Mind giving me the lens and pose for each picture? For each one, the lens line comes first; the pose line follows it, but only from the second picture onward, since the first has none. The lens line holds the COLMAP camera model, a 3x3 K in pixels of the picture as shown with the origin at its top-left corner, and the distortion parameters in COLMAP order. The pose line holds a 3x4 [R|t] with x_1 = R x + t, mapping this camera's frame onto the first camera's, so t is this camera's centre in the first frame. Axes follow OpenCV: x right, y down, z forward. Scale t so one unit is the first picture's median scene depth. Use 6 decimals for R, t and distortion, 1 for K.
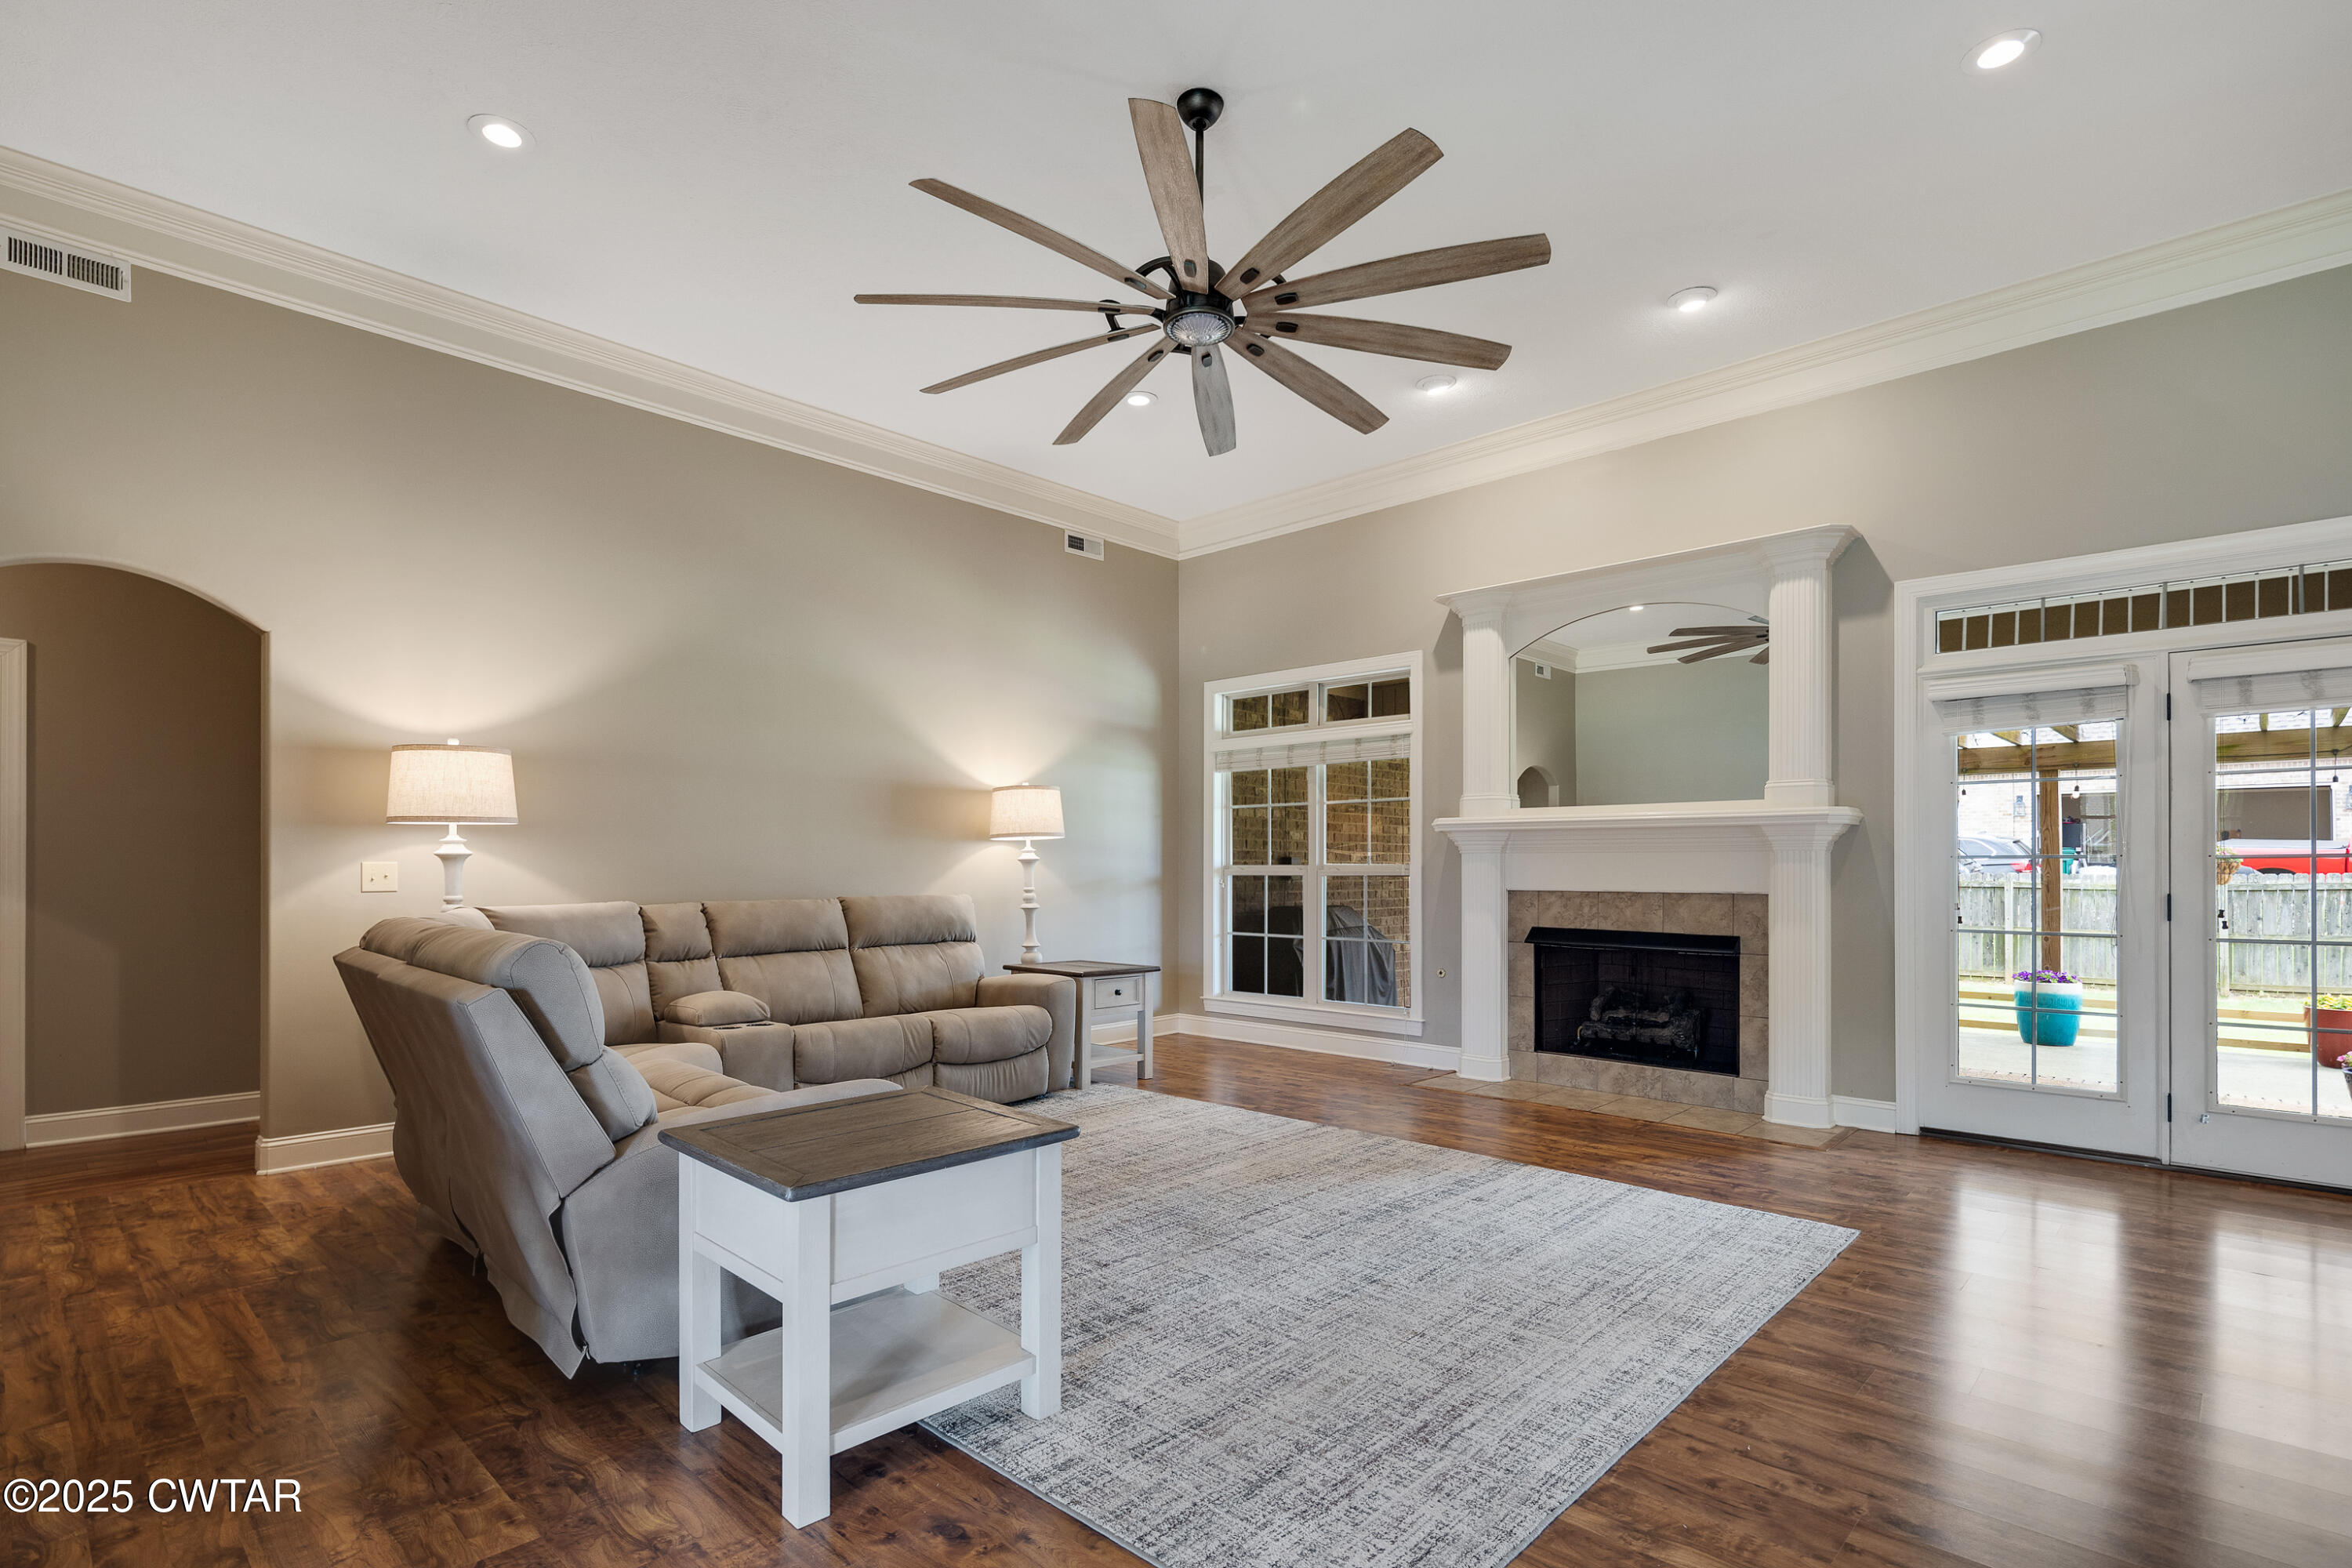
lens RADIAL K [[1131.2, 0, 1187.4], [0, 1131.2, 854.8], [0, 0, 1]] dist [0.006374, -0.005161]
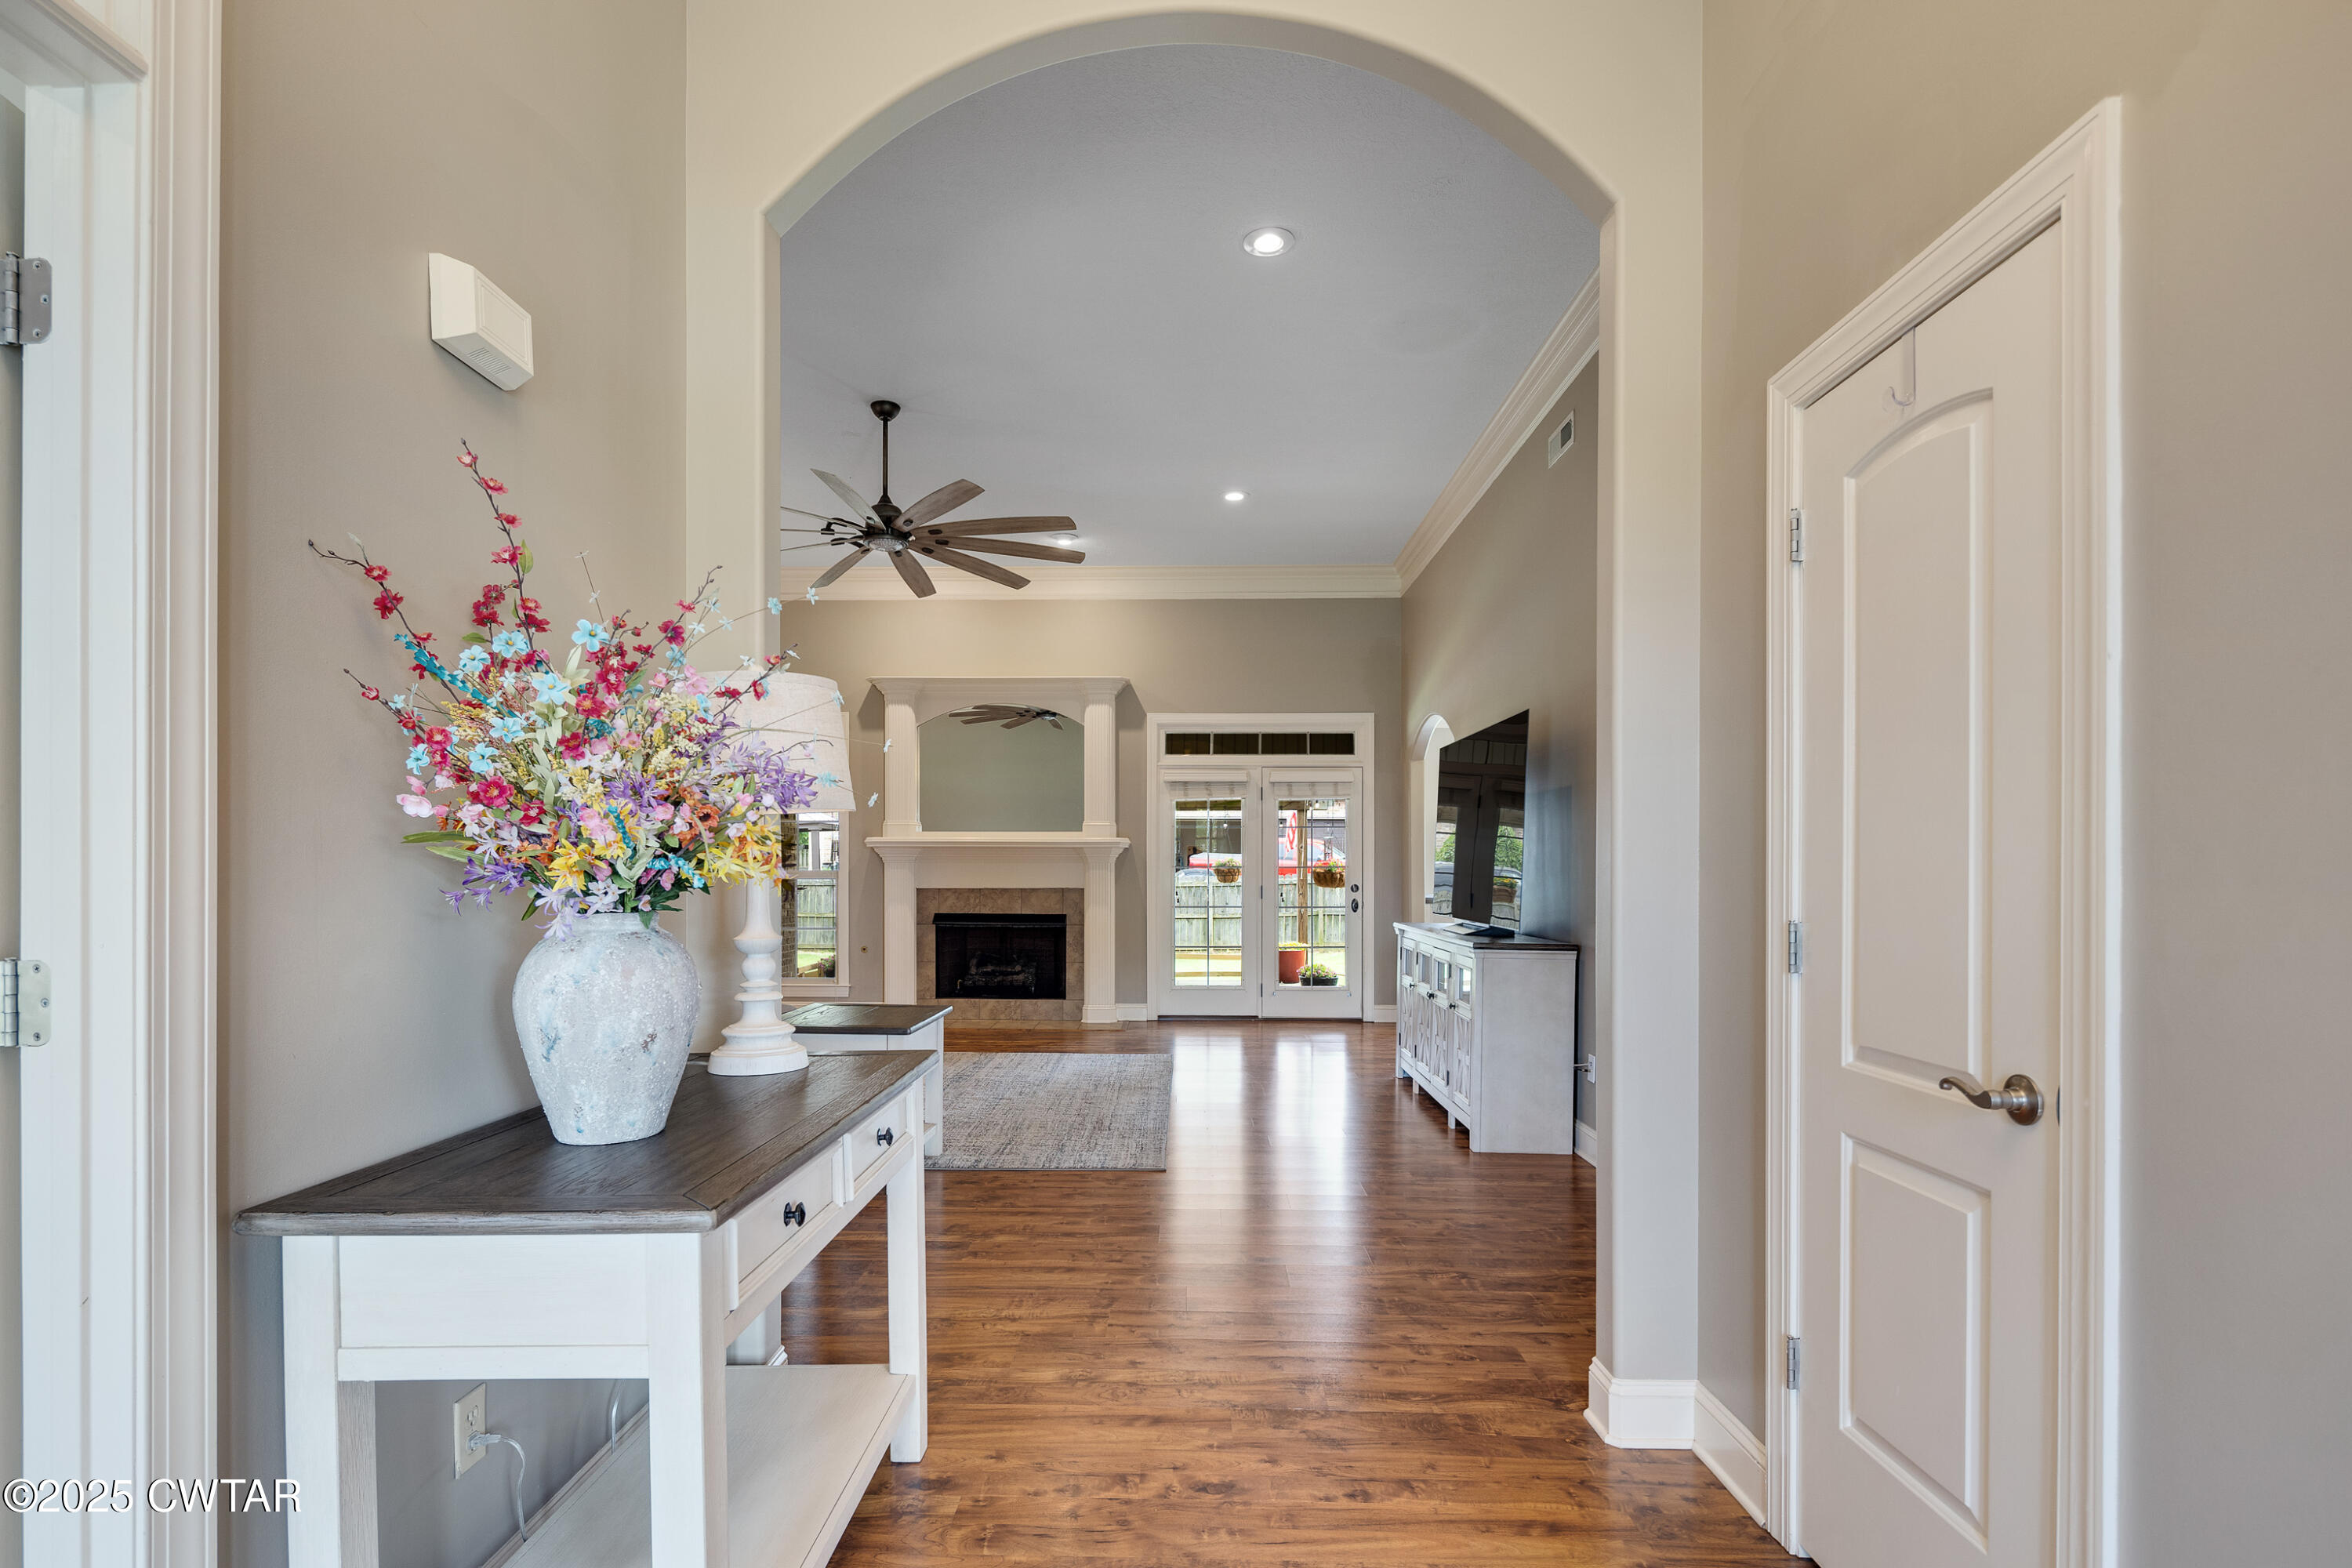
lens RADIAL K [[1131.2, 0, 1183.3], [0, 1131.2, 870.4], [0, 0, 1]] dist [0.006374, -0.005161]
pose [[0.731045, -0.001704, 0.682328, -0.523337], [-0.006888, 0.999928, 0.009877, -0.009933], [-0.682295, -0.011920, 0.730980, -0.327143]]
